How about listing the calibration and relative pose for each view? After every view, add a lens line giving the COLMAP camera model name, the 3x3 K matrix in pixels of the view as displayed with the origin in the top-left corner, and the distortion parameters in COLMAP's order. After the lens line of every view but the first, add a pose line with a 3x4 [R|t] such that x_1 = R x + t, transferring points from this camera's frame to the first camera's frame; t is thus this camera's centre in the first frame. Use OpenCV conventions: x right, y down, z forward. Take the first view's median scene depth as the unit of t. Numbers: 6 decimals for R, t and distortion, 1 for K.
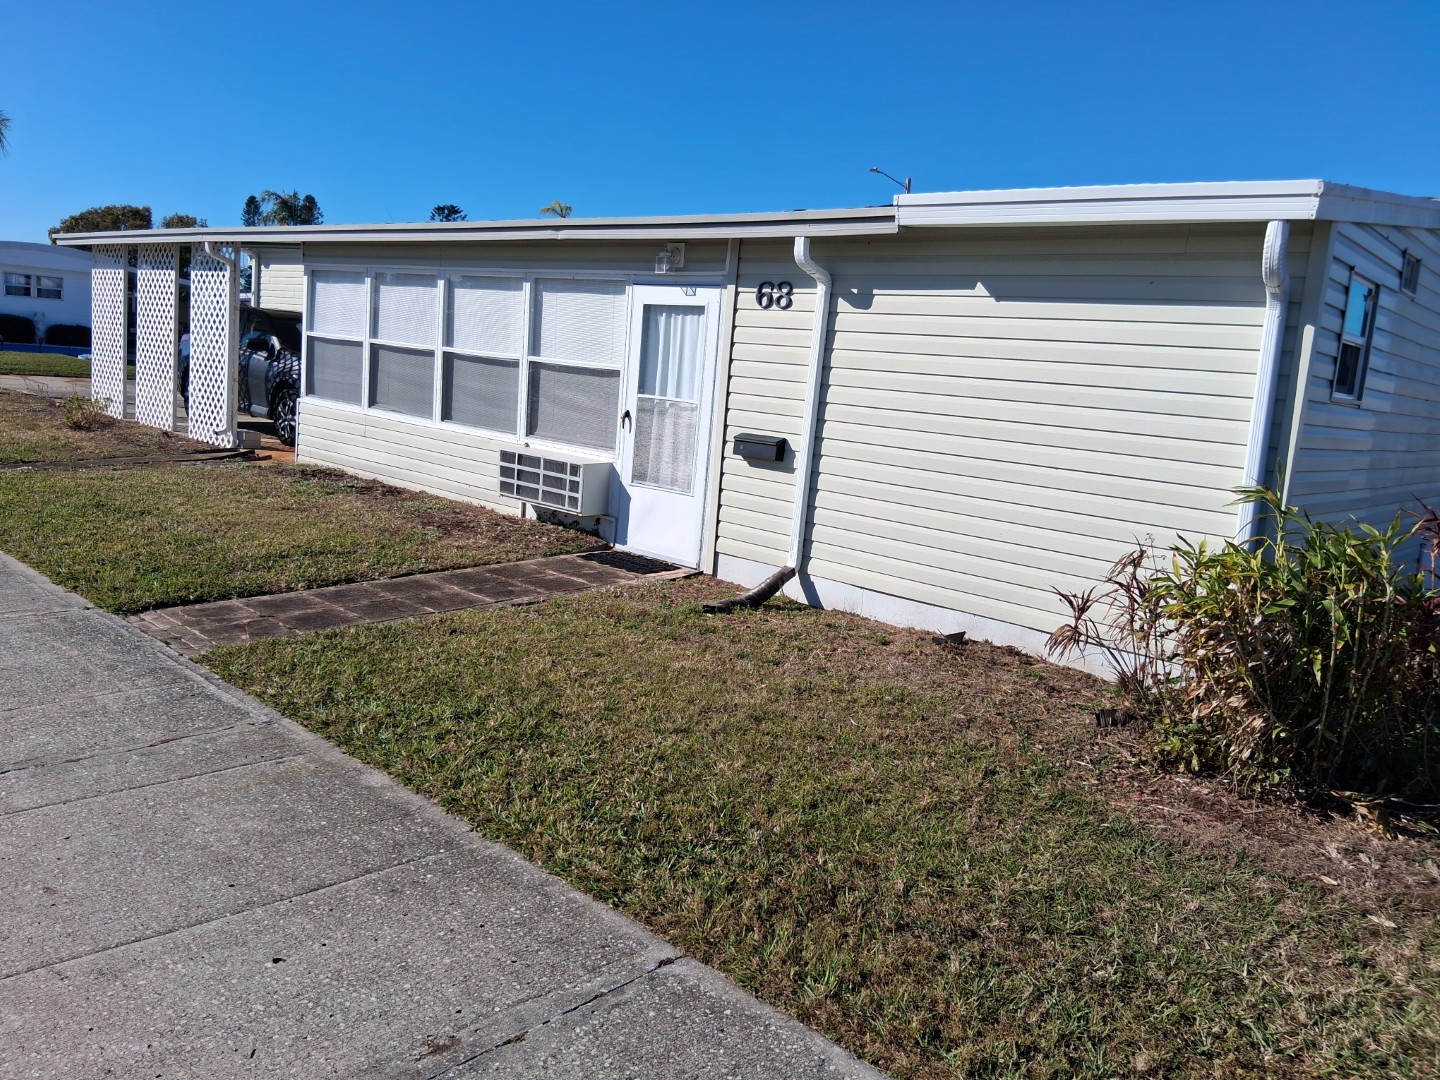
lens RADIAL K [[1086.6, 0, 718.7], [0, 1086.6, 544.7], [0, 0, 1]] dist [0.124694, -0.213097]
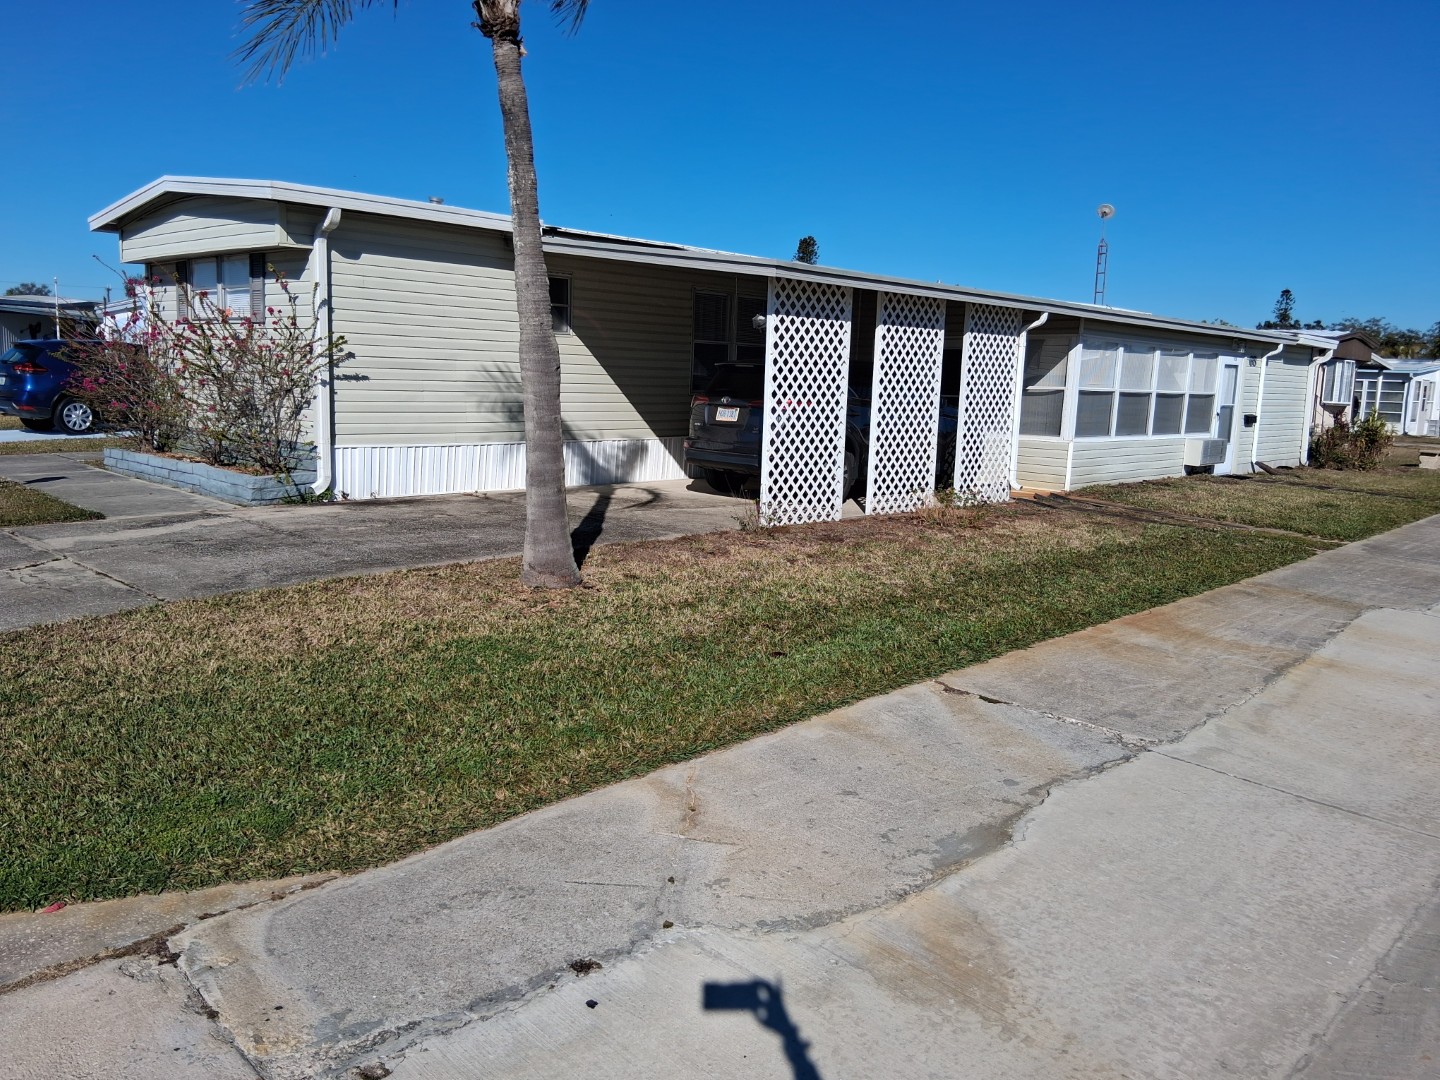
lens RADIAL K [[1094.7, 0, 722.3], [0, 1094.7, 542.4], [0, 0, 1]] dist [0.128424, -0.186994]
pose [[0.014073, -0.232347, 0.972531, -1.891349], [0.130742, 0.964705, 0.228586, -0.414739], [-0.991317, 0.123933, 0.043954, 1.551111]]
